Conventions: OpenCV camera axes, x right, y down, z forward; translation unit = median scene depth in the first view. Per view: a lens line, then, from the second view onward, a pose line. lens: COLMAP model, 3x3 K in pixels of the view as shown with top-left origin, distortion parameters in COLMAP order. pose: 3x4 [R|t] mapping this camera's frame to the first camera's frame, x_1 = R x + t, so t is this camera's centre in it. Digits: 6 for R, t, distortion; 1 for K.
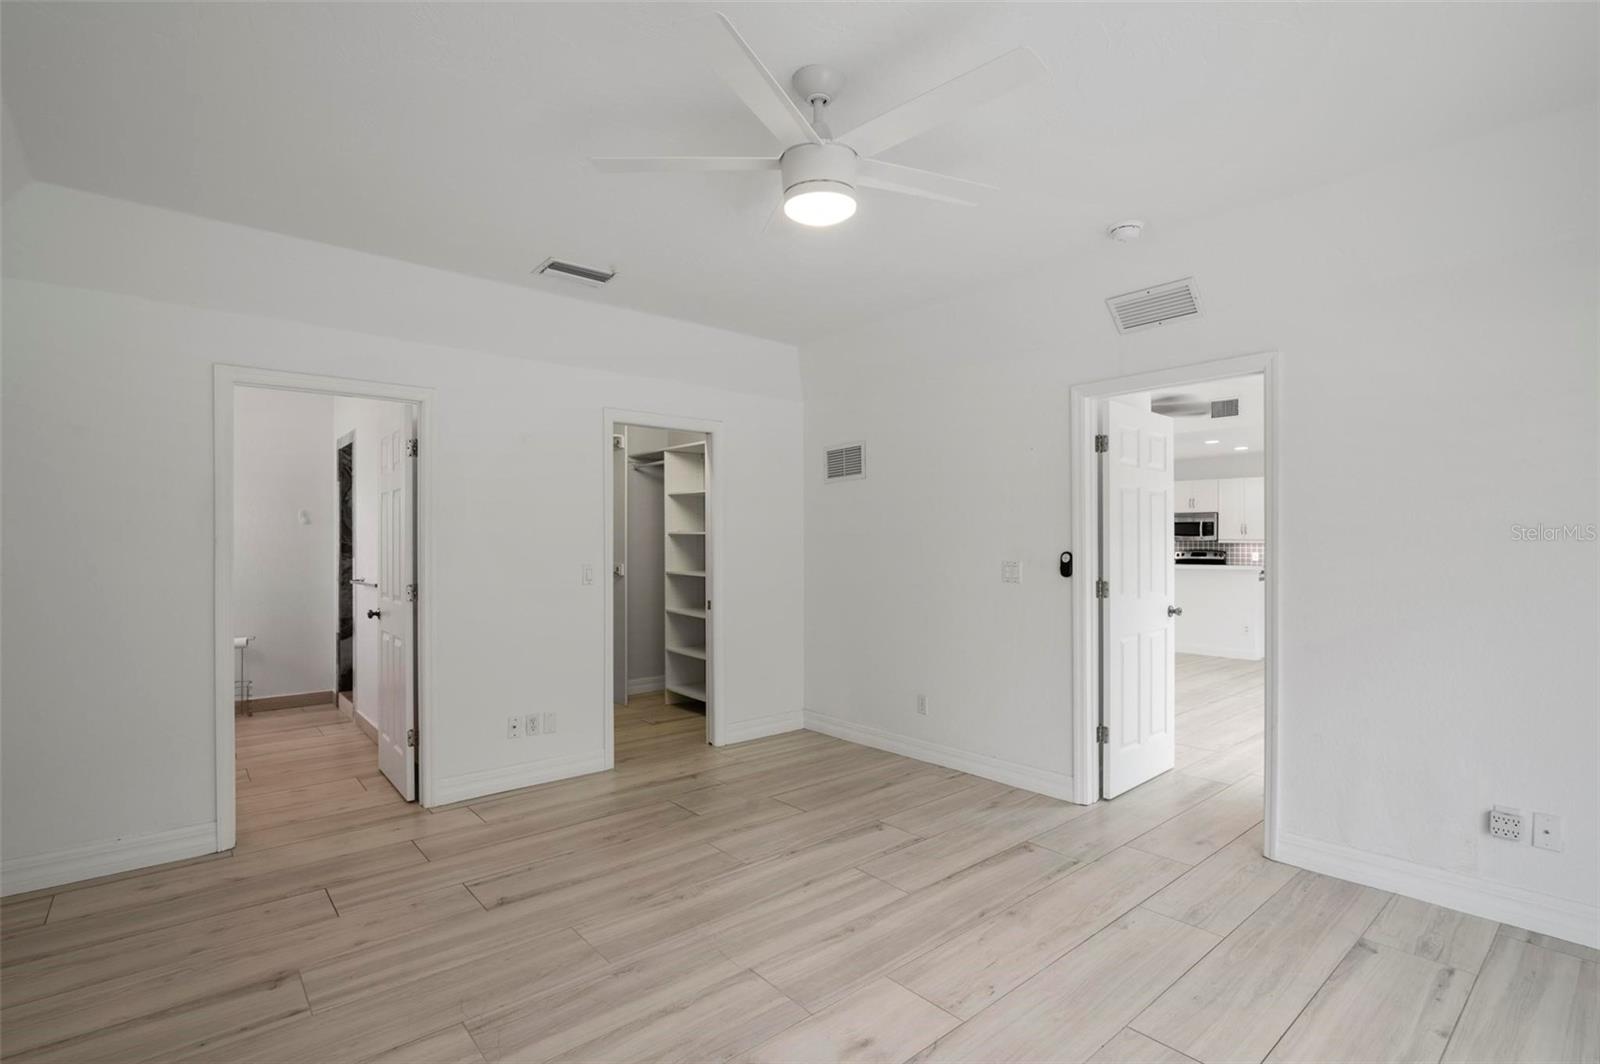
lens RADIAL K [[748.8, 0, 810.1], [0, 748.8, 535.2], [0, 0, 1]] dist [-0.024165, 0.000135]
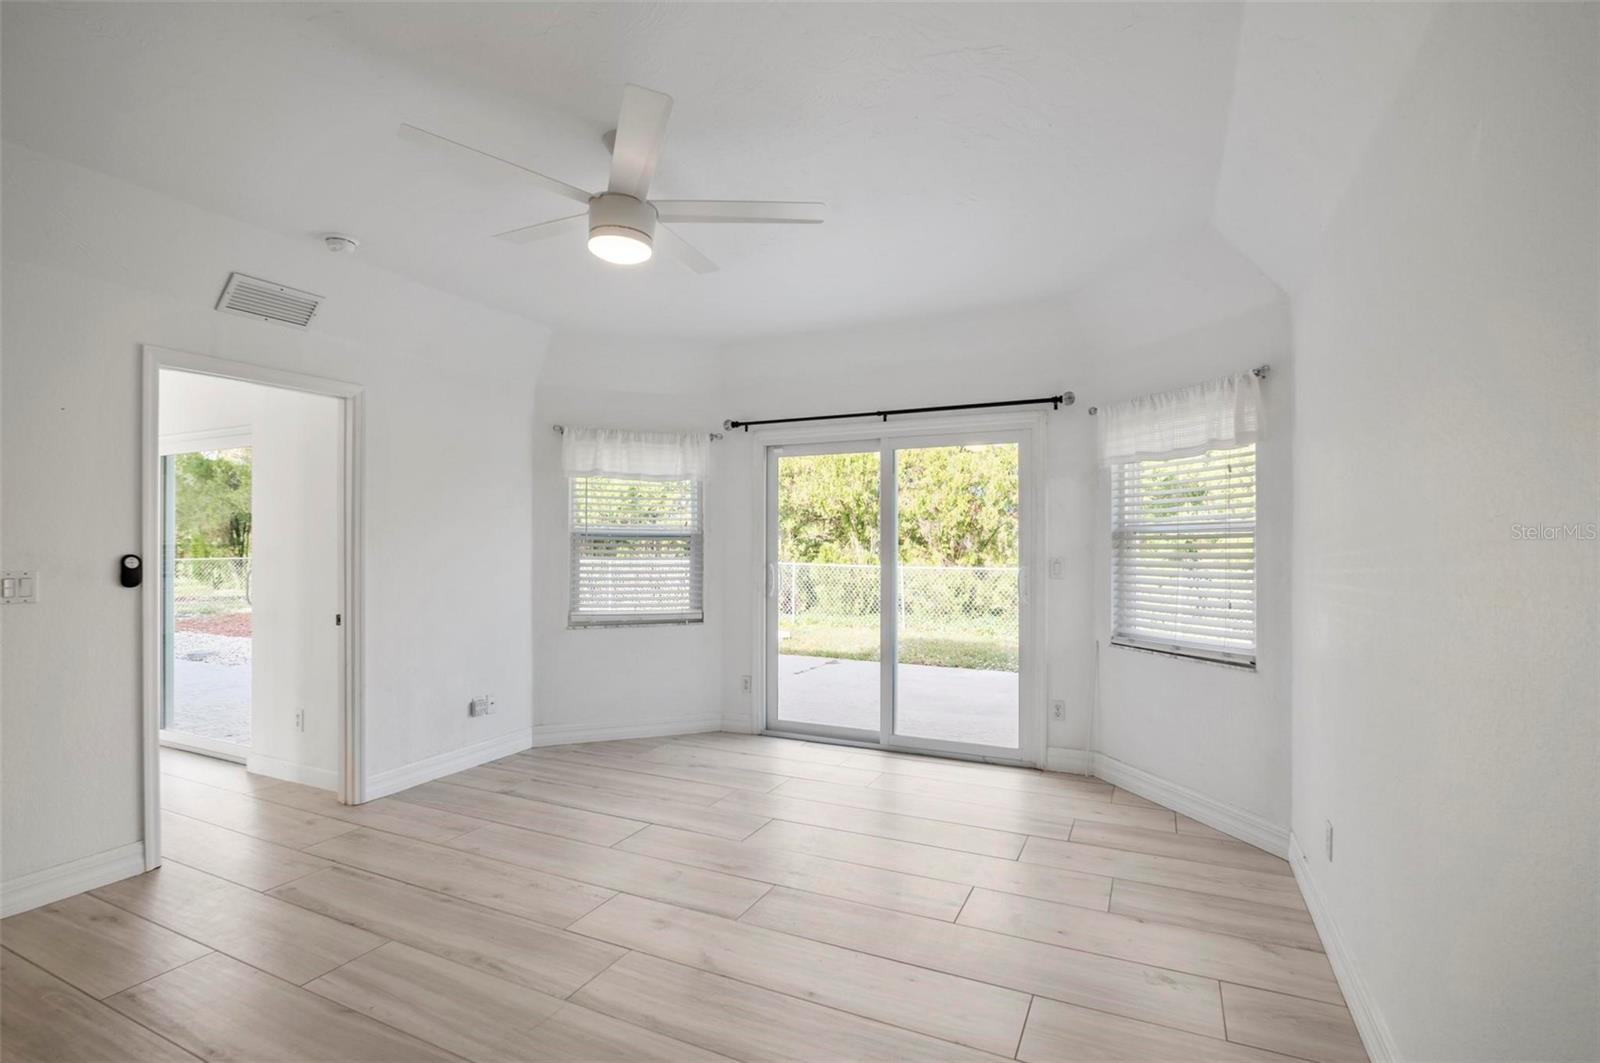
lens RADIAL K [[748.8, 0, 810.1], [0, 748.8, 534.7], [0, 0, 1]] dist [-0.024165, 0.000135]
pose [[-0.404917, 0.008738, 0.914312, -0.940575], [-0.003545, 0.999932, -0.011127, 0.009726], [-0.914347, -0.007747, -0.404858, 0.977741]]
